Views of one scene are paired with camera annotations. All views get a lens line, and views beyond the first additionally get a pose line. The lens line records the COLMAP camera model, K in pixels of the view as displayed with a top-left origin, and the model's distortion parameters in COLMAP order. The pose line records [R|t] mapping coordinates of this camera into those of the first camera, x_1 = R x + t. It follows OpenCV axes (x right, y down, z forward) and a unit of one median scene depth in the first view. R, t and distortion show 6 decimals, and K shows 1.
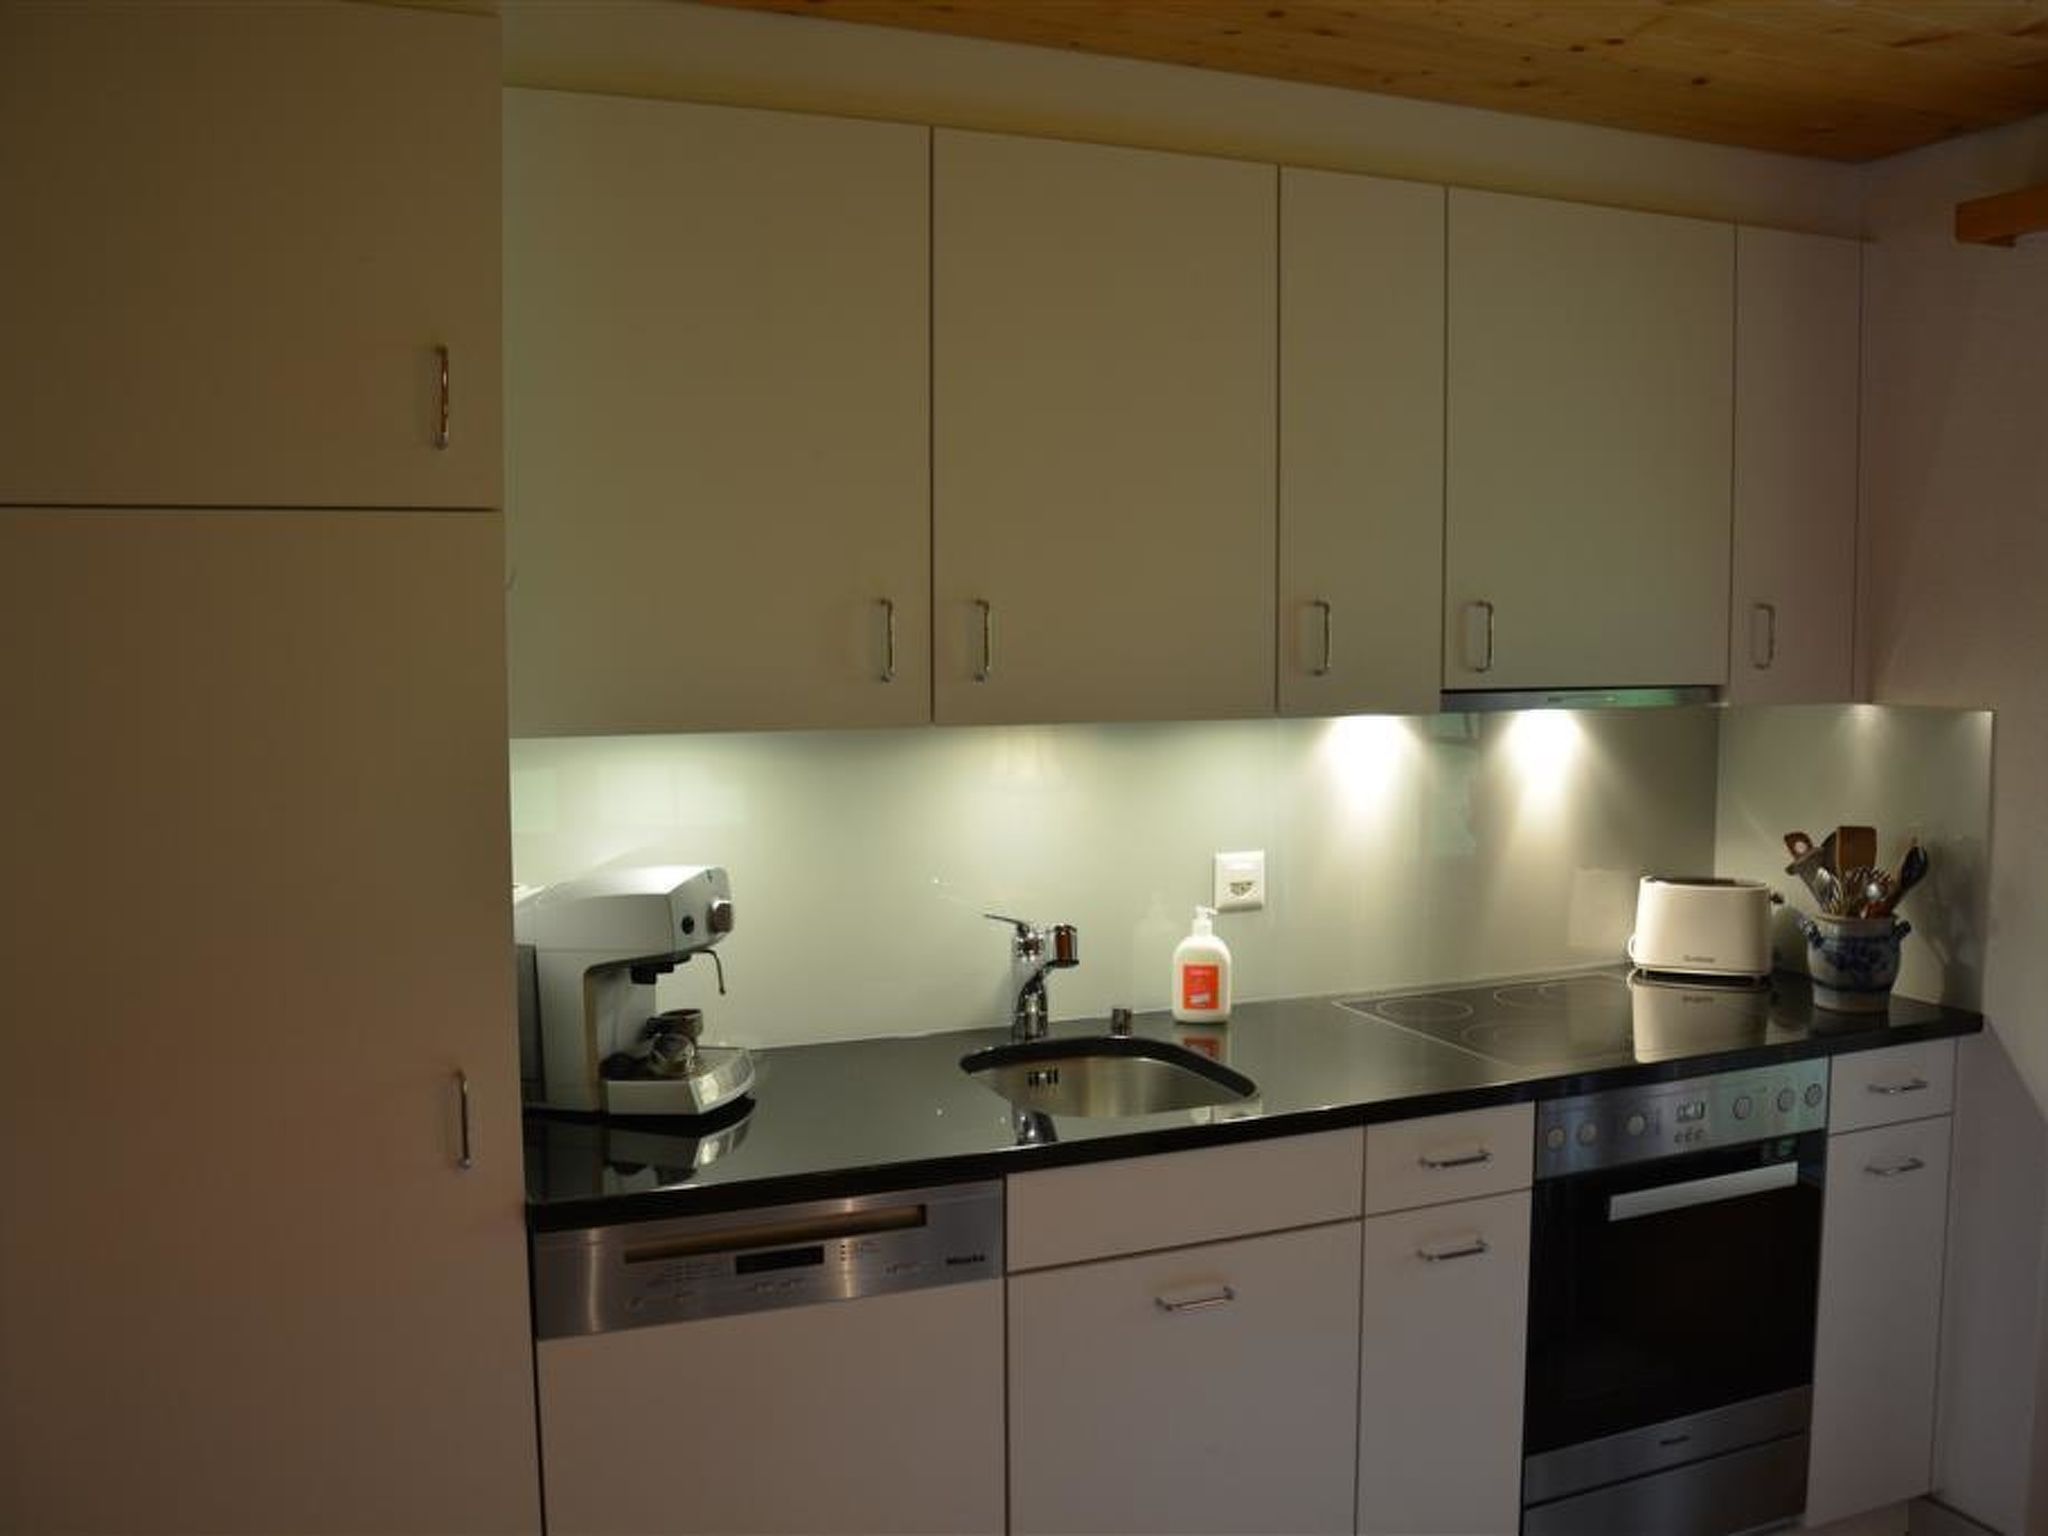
lens RADIAL K [[1799.3, 0, 1024.2], [0, 1799.3, 773.0], [0, 0, 1]] dist [-0.154784, 0.109678]
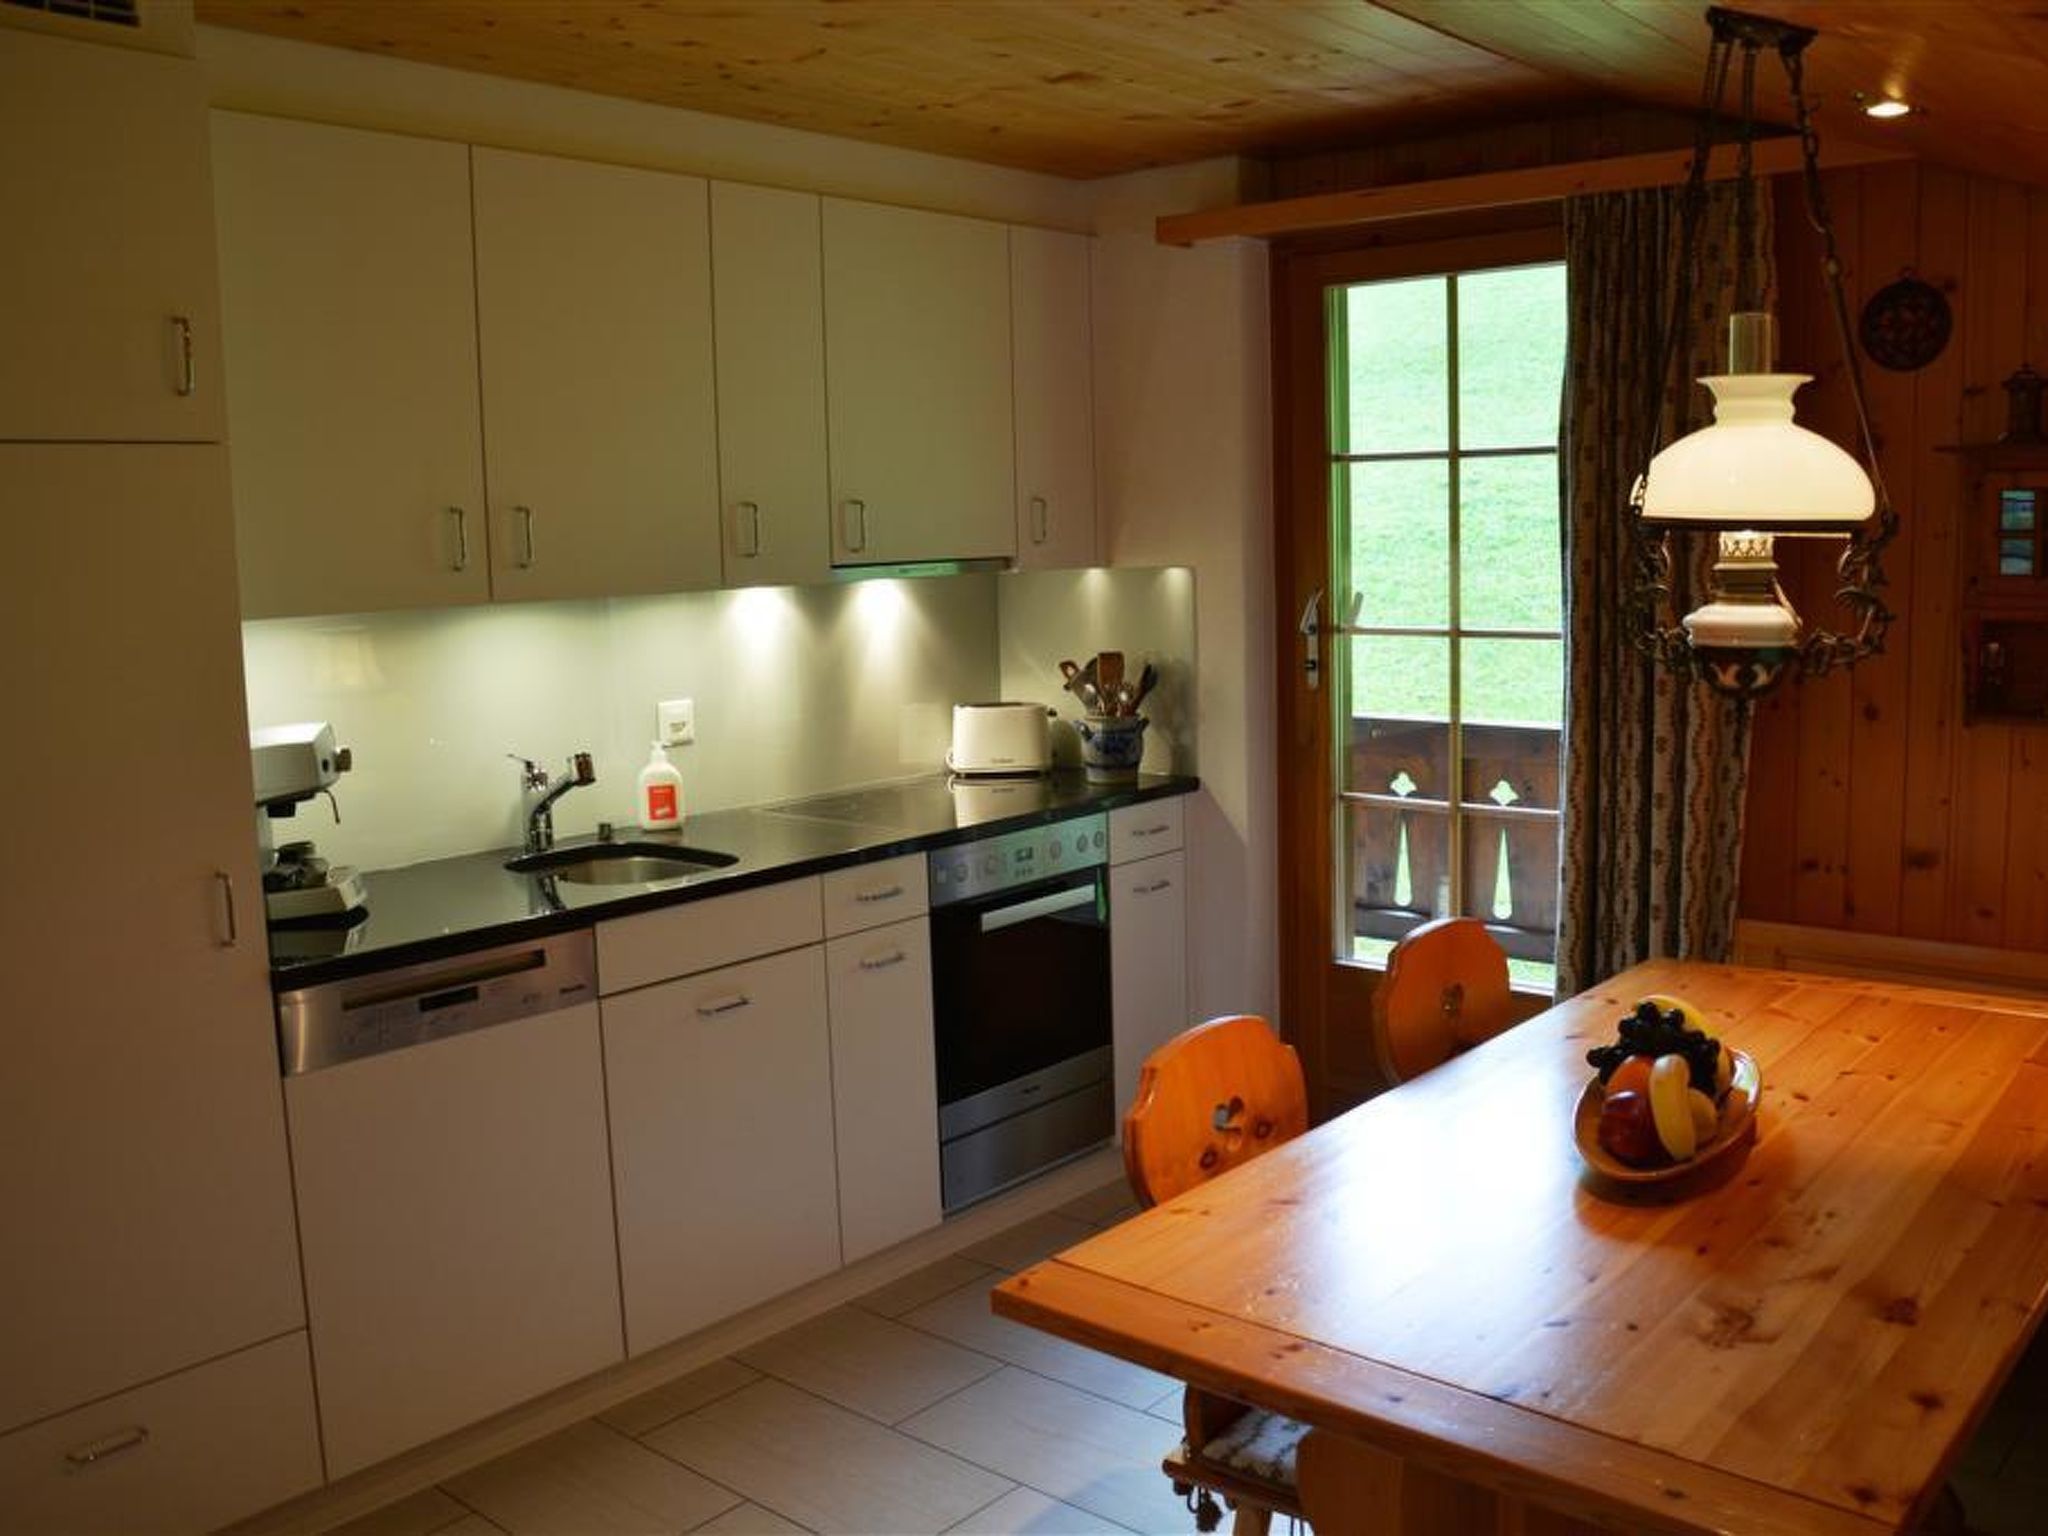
lens RADIAL K [[1799.3, 0, 1027.2], [0, 1799.3, 767.6], [0, 0, 1]] dist [-0.154784, 0.109678]
pose [[0.895449, -0.080366, 0.437850, -0.235823], [0.061774, 0.996486, 0.056566, 0.037652], [-0.440858, -0.023604, 0.897267, -0.290608]]
